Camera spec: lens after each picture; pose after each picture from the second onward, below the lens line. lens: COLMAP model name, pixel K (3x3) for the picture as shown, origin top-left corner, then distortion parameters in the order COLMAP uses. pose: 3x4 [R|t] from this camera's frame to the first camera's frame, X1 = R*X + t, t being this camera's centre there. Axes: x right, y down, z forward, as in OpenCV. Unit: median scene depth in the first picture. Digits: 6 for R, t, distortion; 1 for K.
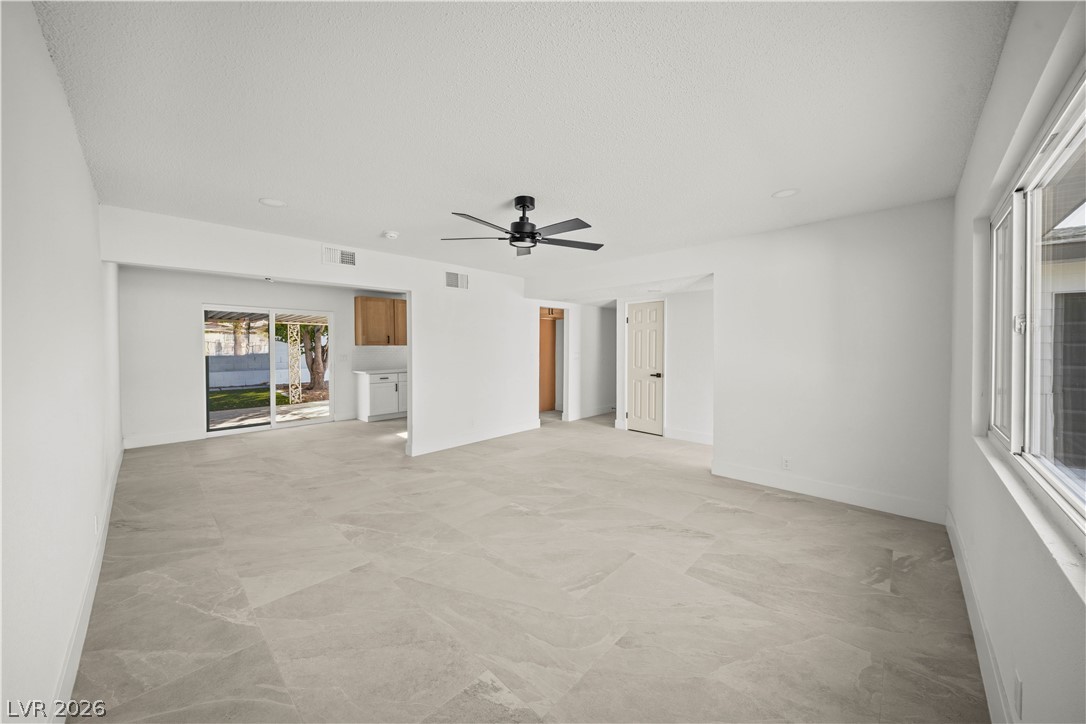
lens RADIAL K [[383.0, 0, 545.9], [0, 383.0, 349.5], [0, 0, 1]] dist [0.012303, -0.003734]
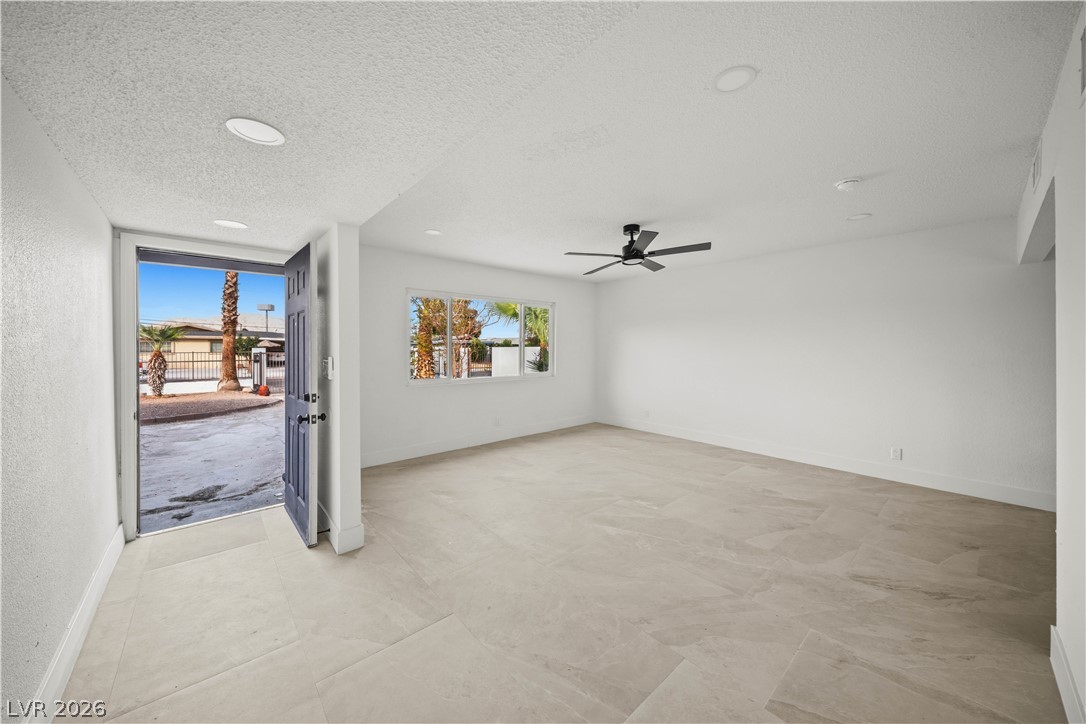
lens RADIAL K [[383.0, 0, 545.9], [0, 383.0, 349.5], [0, 0, 1]] dist [0.012303, -0.003734]
pose [[-0.996318, 0.003191, 0.085679, 0.105364], [0.004045, 0.999944, 0.009790, -0.000773], [-0.085643, 0.010101, -0.996275, 2.052730]]
